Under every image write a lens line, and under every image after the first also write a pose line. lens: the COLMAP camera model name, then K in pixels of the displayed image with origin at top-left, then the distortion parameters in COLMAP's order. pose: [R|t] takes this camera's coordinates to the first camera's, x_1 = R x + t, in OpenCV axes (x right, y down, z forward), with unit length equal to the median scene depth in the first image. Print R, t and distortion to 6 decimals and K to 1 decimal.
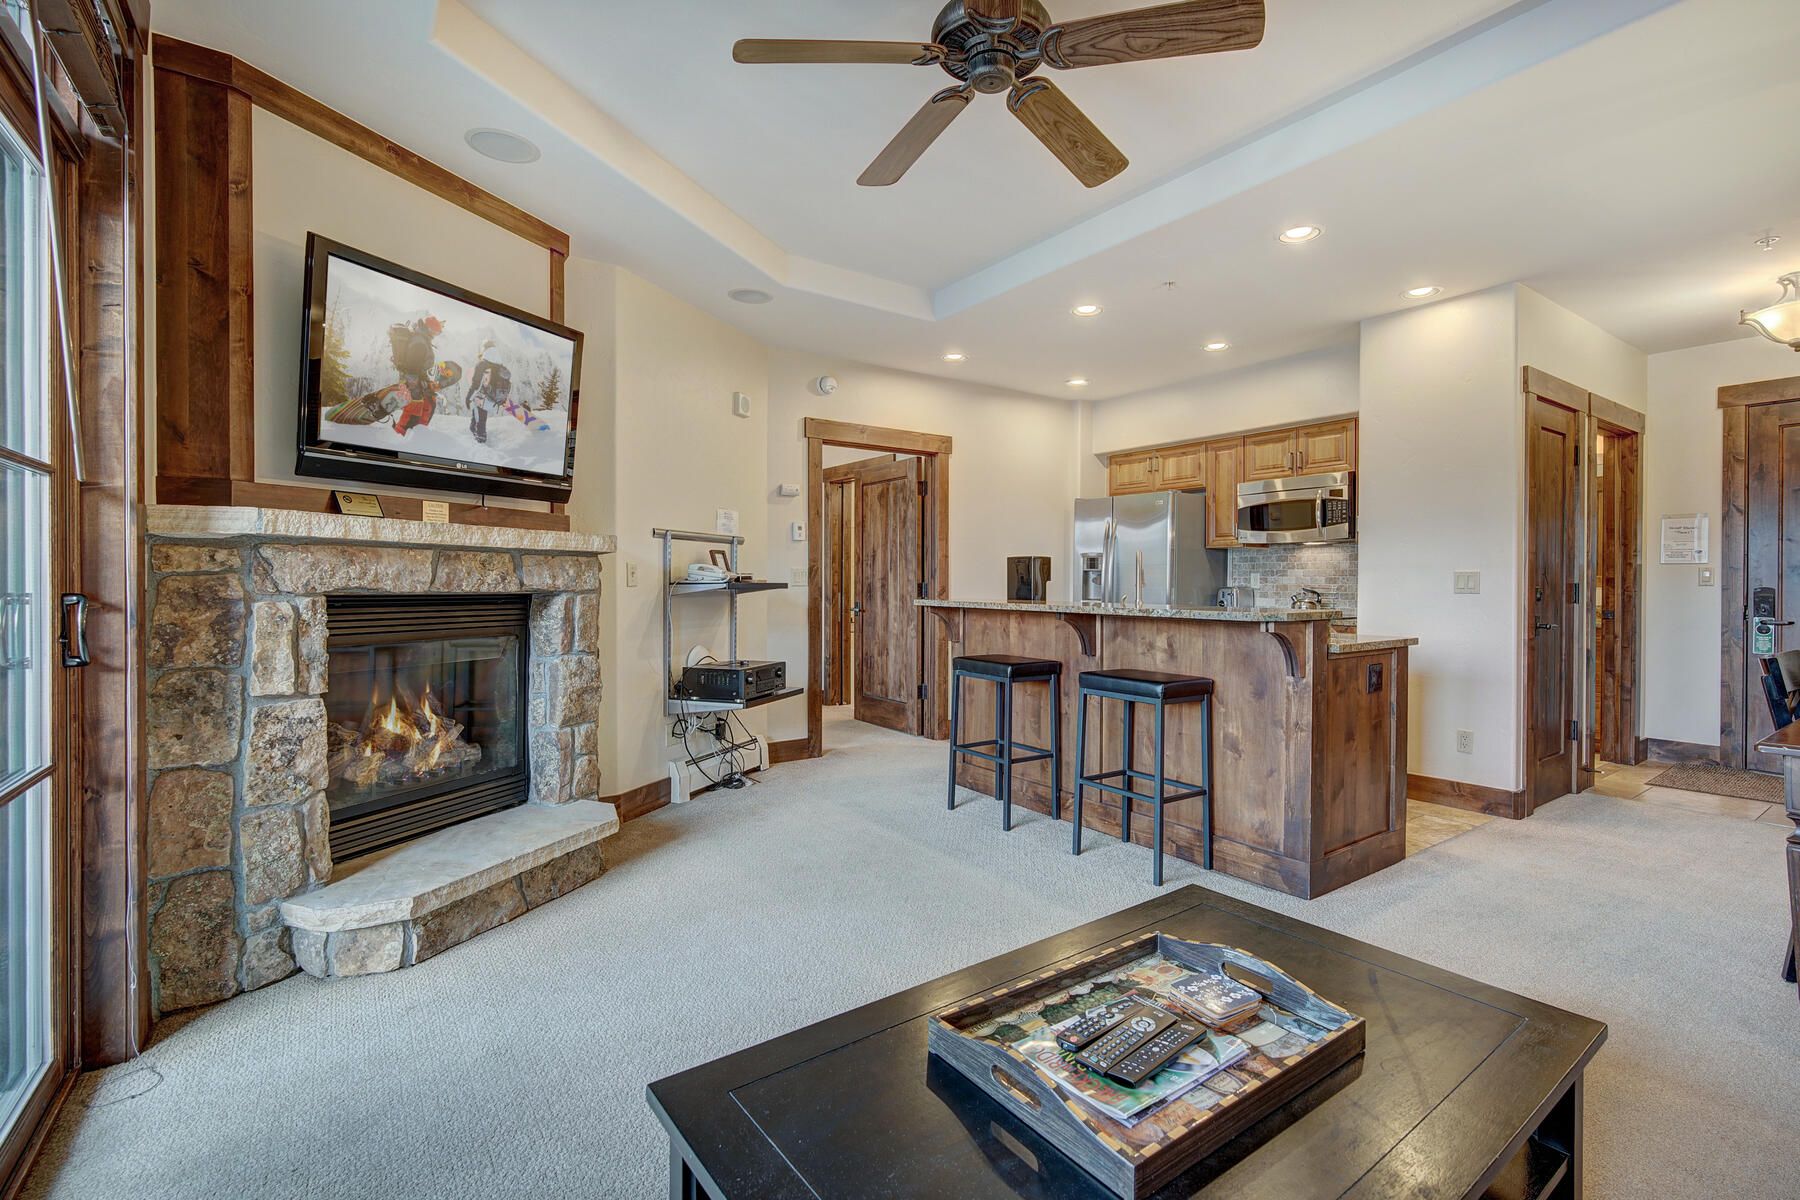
lens RADIAL K [[816.3, 0, 919.1], [0, 816.3, 586.0], [0, 0, 1]] dist [-0.006998, 0.004091]
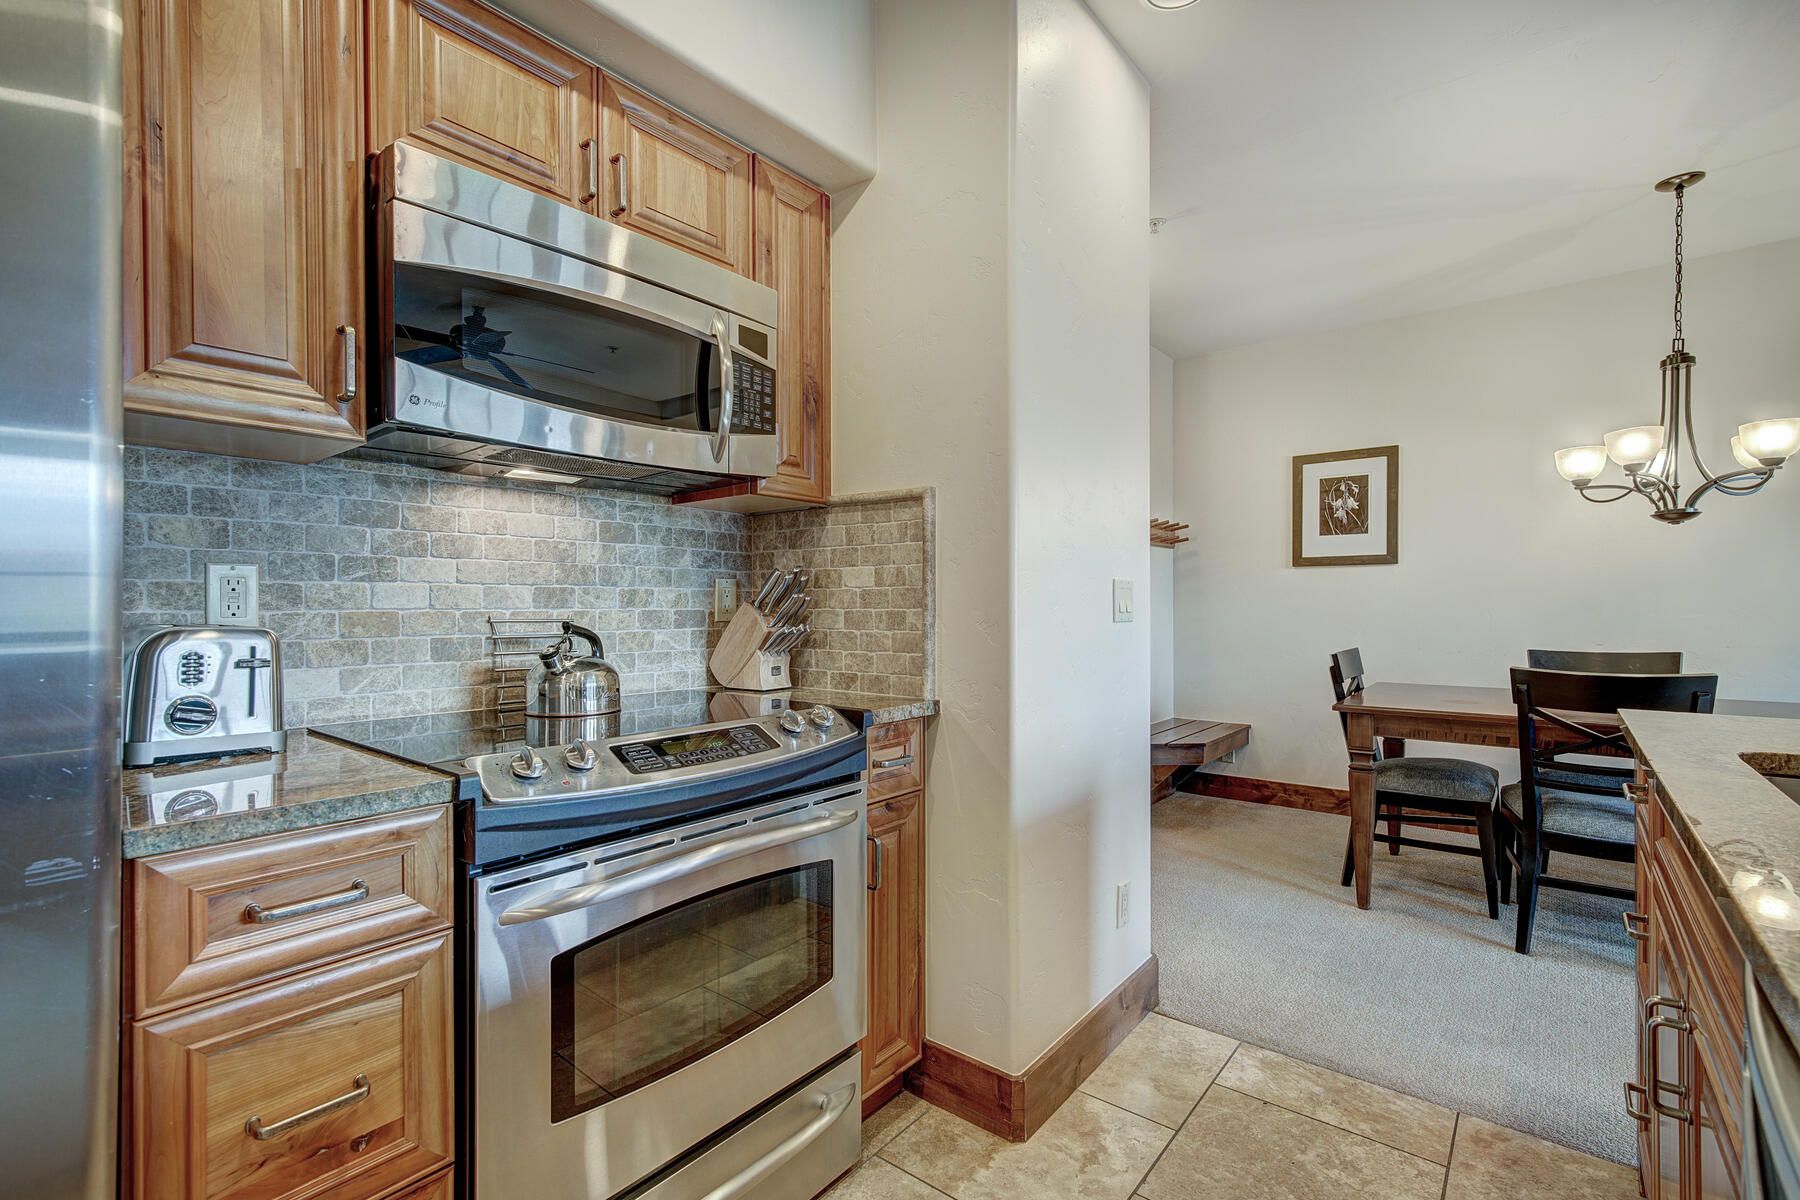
lens RADIAL K [[816.3, 0, 899.5], [0, 816.3, 612.7], [0, 0, 1]] dist [-0.006998, 0.004091]
pose [[-0.271967, -0.008065, 0.962273, 0.201221], [0.012063, 0.999858, 0.011789, -0.003858], [-0.962231, 0.014814, -0.271831, 1.275737]]
